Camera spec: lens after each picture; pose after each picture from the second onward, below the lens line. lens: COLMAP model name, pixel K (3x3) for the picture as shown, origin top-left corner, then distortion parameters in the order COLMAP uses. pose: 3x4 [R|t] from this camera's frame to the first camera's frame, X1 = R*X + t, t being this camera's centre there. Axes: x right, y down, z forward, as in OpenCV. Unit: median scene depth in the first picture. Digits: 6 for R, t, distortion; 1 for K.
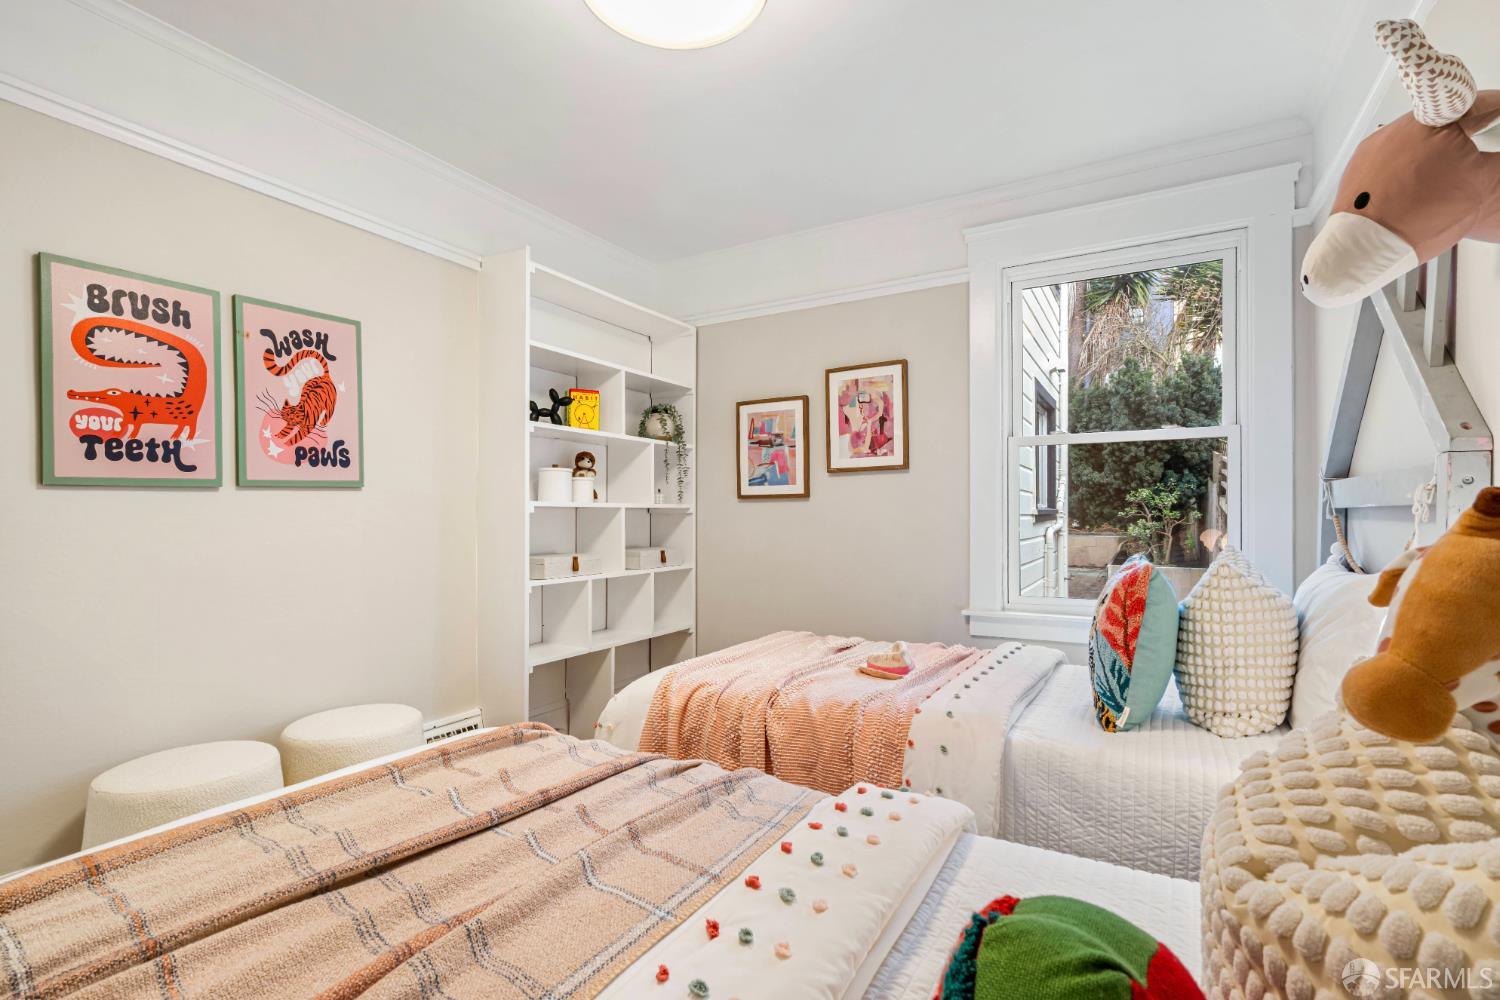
lens RADIAL K [[685.3, 0, 741.3], [0, 685.3, 510.0], [0, 0, 1]] dist [-0.001560, 0.000827]
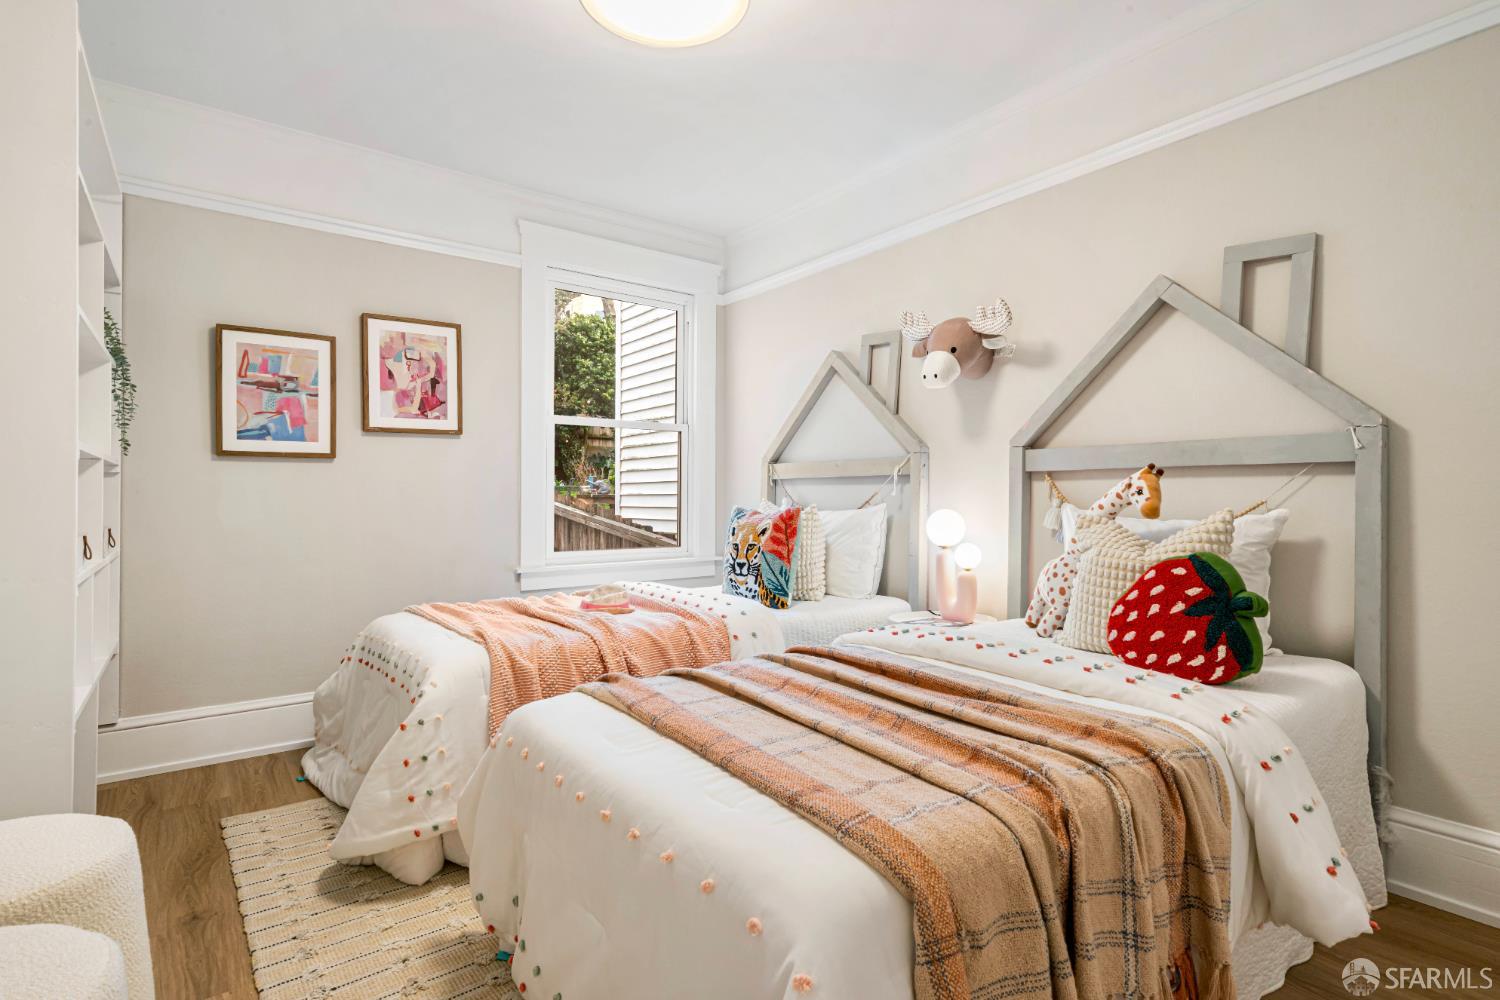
lens RADIAL K [[724.5, 0, 746.0], [0, 724.5, 496.6], [0, 0, 1]] dist [-0.003908, 0.000019]
pose [[0.411028, 0.001985, 0.911620, -0.532442], [-0.008849, 0.999959, 0.001813, 0.024022], [-0.911580, -0.008812, 0.411029, 0.179849]]
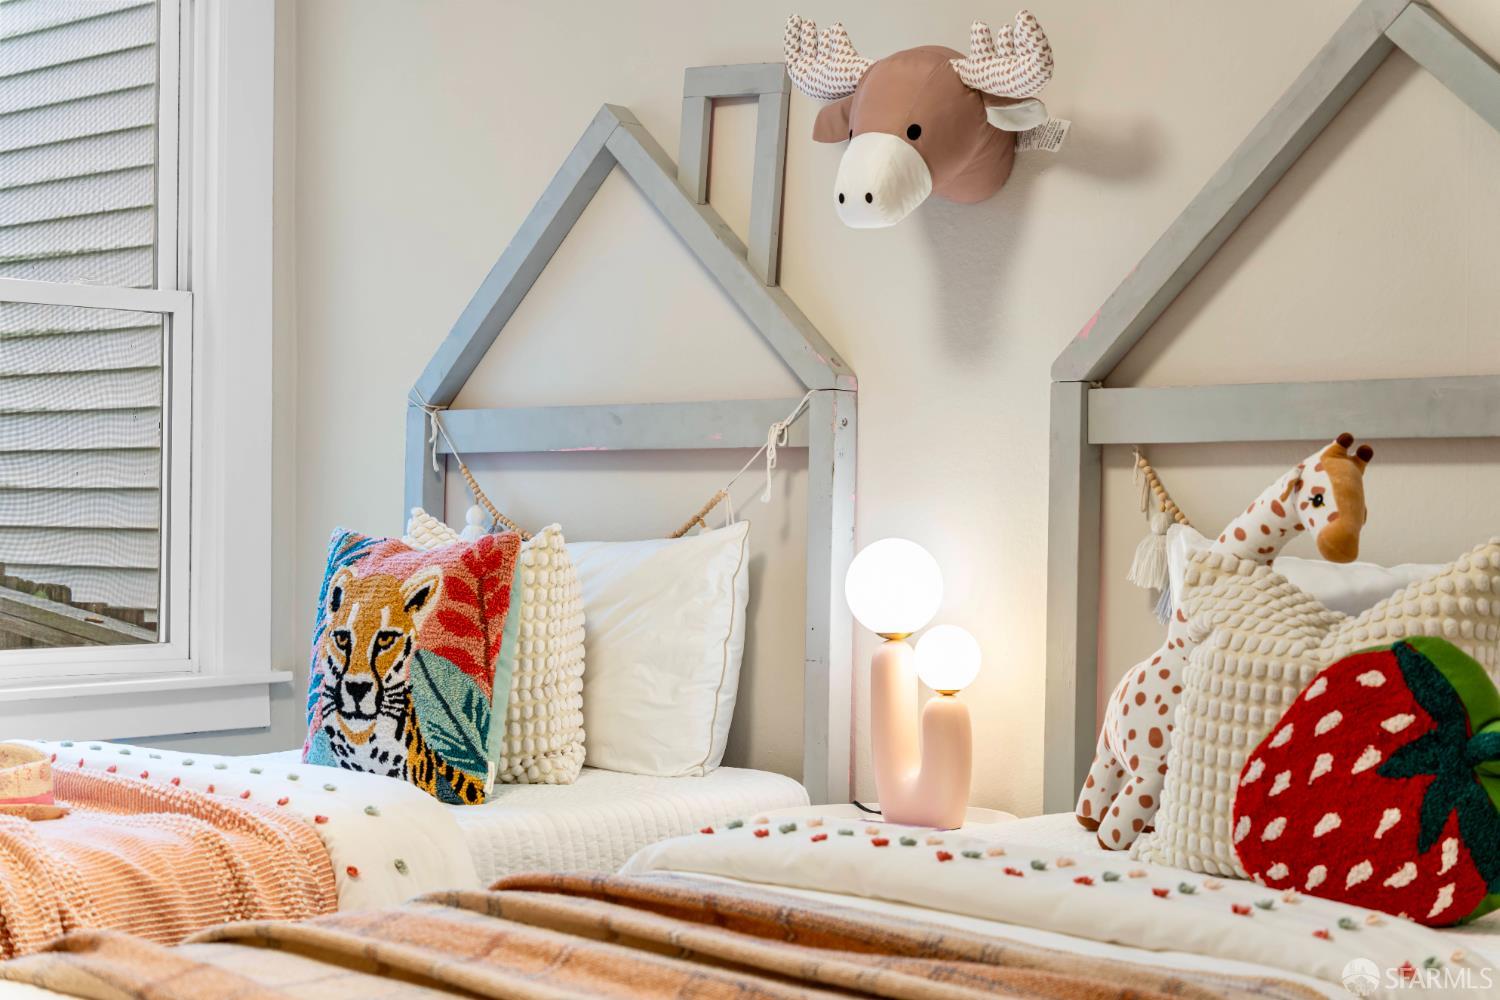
lens RADIAL K [[2348.0, 0, 738.8], [0, 2348.0, 508.5], [0, 0, 1]] dist [-0.056055, 0.000000]
pose [[0.246006, -0.003703, 0.969261, -0.708086], [-0.012910, 0.999891, 0.007097, 0.018197], [-0.969182, -0.014259, 0.245931, 0.123761]]
